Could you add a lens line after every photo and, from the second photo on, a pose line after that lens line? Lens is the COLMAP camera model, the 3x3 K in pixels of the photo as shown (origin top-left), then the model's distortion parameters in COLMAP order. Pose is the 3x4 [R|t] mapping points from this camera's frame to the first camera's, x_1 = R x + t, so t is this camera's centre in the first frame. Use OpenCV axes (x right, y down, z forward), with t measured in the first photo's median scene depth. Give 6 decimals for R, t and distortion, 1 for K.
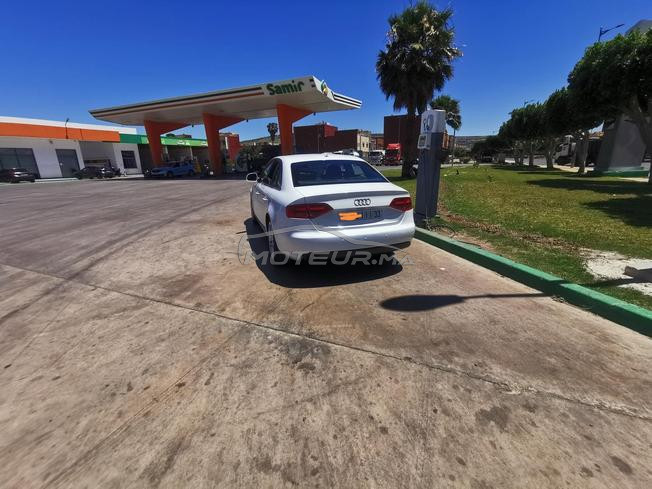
lens RADIAL K [[298.3, 0, 326.2], [0, 298.3, 243.9], [0, 0, 1]] dist [0.000680, 0.002269]
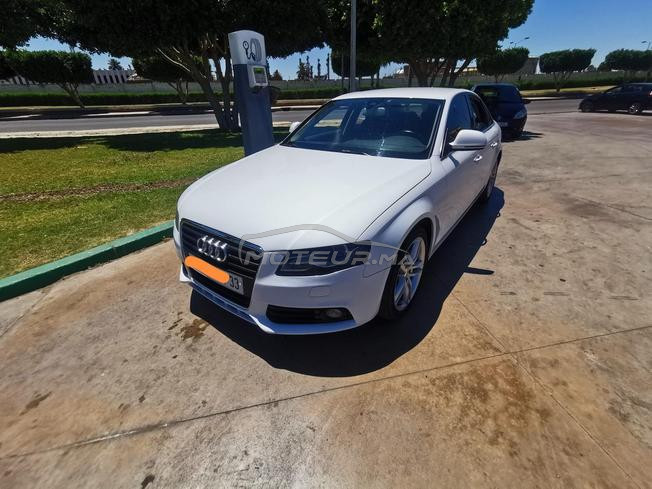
lens RADIAL K [[298.3, 0, 327.5], [0, 298.3, 247.8], [0, 0, 1]] dist [0.000680, 0.002269]
pose [[-0.589166, -0.336373, 0.734667, -0.180246], [0.257763, 0.783480, 0.565435, -0.143394], [-0.765795, 0.522505, -0.374896, 0.513058]]
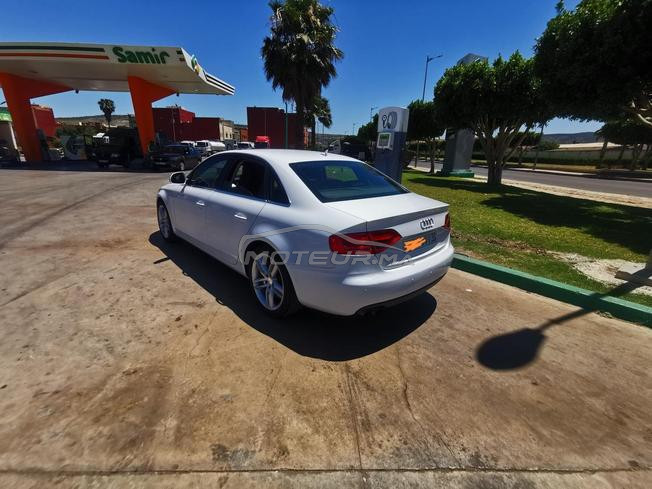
lens RADIAL K [[298.3, 0, 323.2], [0, 298.3, 242.8], [0, 0, 1]] dist [0.000680, 0.002269]
pose [[0.903937, -0.076502, 0.420767, -0.091451], [0.068206, 0.997066, 0.034755, -0.029582], [-0.422191, -0.002718, 0.906503, 0.096395]]
